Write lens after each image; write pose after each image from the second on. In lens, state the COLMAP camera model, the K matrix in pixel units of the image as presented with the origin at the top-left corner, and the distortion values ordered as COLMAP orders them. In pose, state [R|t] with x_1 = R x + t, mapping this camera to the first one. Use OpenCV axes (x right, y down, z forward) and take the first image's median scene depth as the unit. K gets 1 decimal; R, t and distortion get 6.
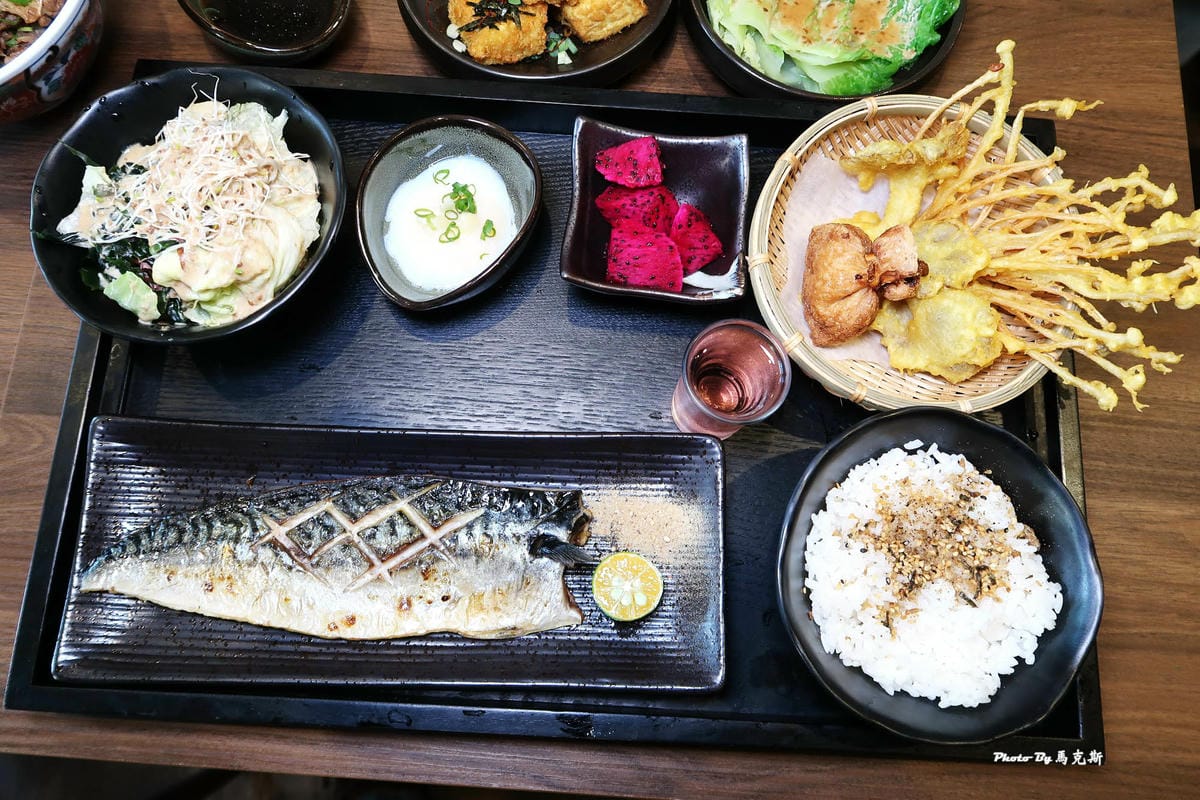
lens RADIAL K [[822.9, 0, 600.0], [0, 822.9, 400.0], [0, 0, 1]] dist [-0.022715, 0.011659]
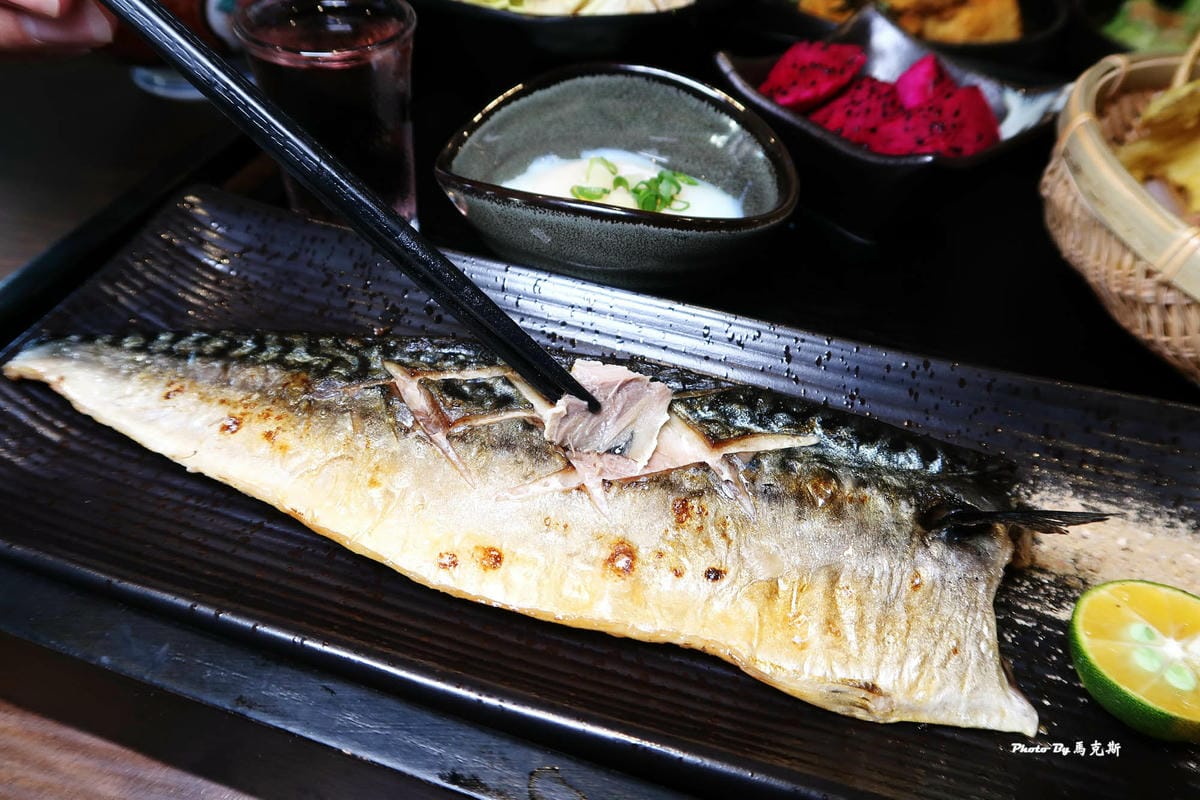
lens RADIAL K [[822.9, 0, 600.0], [0, 822.9, 400.0], [0, 0, 1]] dist [-0.022715, 0.011659]
pose [[0.965506, 0.195205, -0.172315, -0.185600], [-0.256534, 0.826456, -0.501160, 0.386494], [0.044582, 0.528078, 0.848025, 0.576397]]
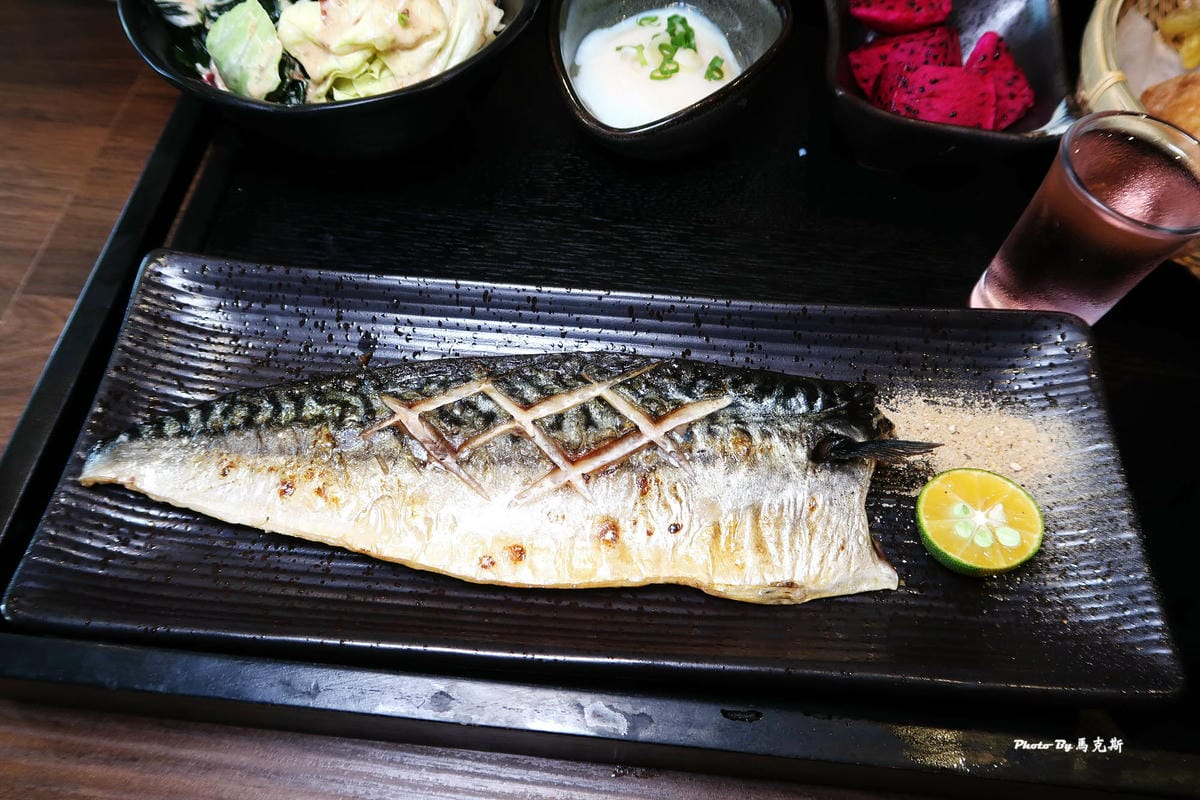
lens RADIAL K [[822.9, 0, 600.0], [0, 822.9, 400.0], [0, 0, 1]] dist [-0.022715, 0.011659]
pose [[0.998963, 0.034046, -0.030234, -0.222782], [-0.041005, 0.961344, -0.272278, 0.310233], [0.019795, 0.273236, 0.961743, 0.389212]]
